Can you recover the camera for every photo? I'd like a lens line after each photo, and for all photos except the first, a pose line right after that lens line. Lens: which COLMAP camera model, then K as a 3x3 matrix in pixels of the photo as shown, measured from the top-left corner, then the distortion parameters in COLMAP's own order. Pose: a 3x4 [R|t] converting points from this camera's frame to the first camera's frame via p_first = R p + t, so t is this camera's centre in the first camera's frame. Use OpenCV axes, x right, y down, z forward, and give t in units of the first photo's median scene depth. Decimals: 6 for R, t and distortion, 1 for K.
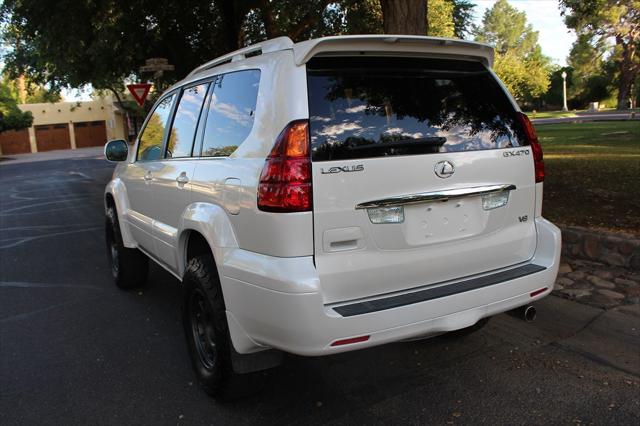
lens RADIAL K [[606.4, 0, 320.0], [0, 606.4, 213.0], [0, 0, 1]] dist [-0.178115, 0.187884]
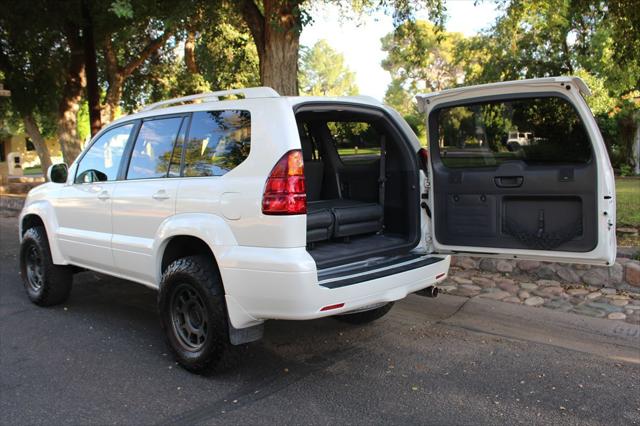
lens RADIAL K [[618.1, 0, 330.1], [0, 618.1, 212.0], [0, 0, 1]] dist [-0.114863, 0.021304]
pose [[0.950752, -0.002428, 0.309942, -0.026248], [0.021205, 0.998136, -0.057225, 0.004840], [-0.309225, 0.060979, 0.949032, -0.024583]]
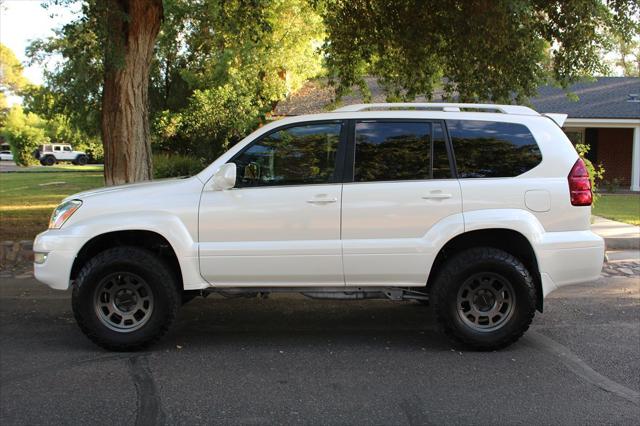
lens RADIAL K [[673.3, 0, 320.0], [0, 673.3, 213.0], [0, 0, 1]] dist [-0.103349, 0.014316]
pose [[0.453404, -0.019940, 0.891082, -0.148022], [0.109285, 0.993450, -0.033377, -0.000022], [-0.884580, 0.112515, 0.452614, 0.052595]]
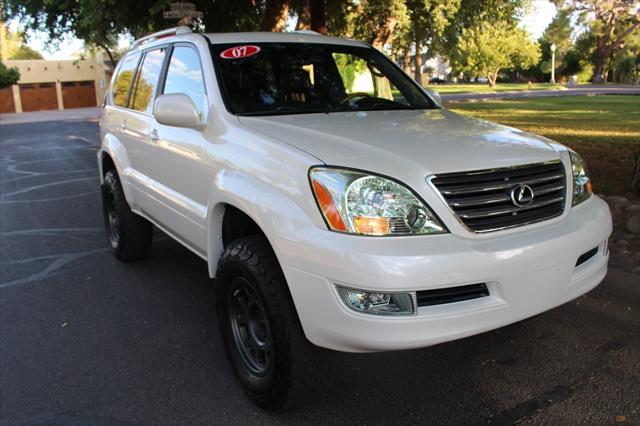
lens RADIAL K [[563.4, 0, 320.0], [0, 563.4, 213.0], [0, 0, 1]] dist [-0.189178, 0.183034]
pose [[0.997750, 0.011845, 0.065987, -0.060884], [-0.016463, 0.997419, 0.069881, -0.010640], [-0.064989, -0.070810, 0.995370, 0.095043]]
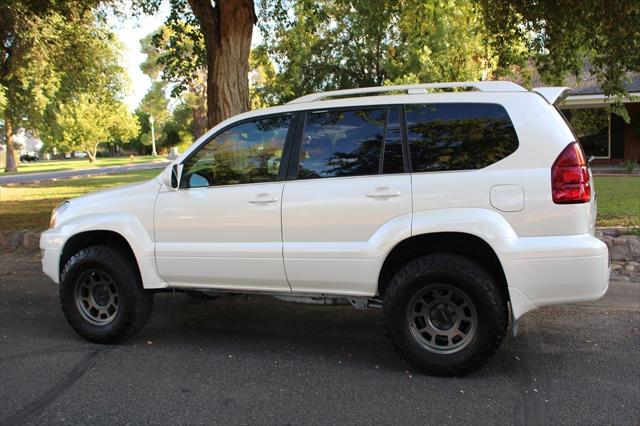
lens RADIAL K [[636.1, 0, 320.0], [0, 636.1, 213.0], [0, 0, 1]] dist [-0.114896, 0.019865]
pose [[0.757697, -0.046252, 0.650966, -0.099057], [0.099785, 0.993967, -0.045523, 0.001842], [-0.644933, 0.099449, 0.757741, 0.017133]]
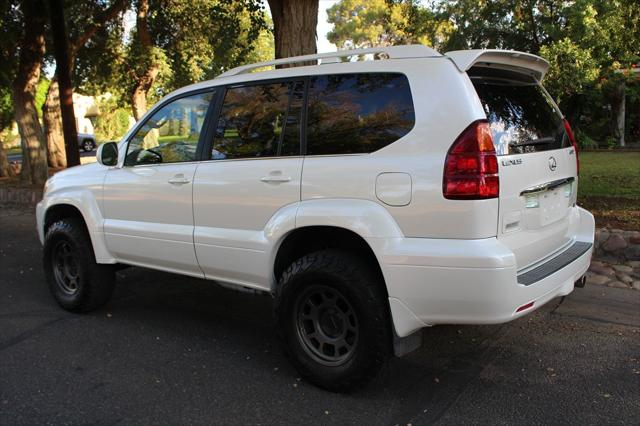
lens RADIAL K [[636.1, 0, 320.0], [0, 636.1, 213.0], [0, 0, 1]] dist [-0.114896, 0.019865]
pose [[0.920976, -0.036965, 0.387861, -0.052006], [0.048366, 0.998636, -0.019670, 0.002158], [-0.386605, 0.036875, 0.921508, 0.000889]]
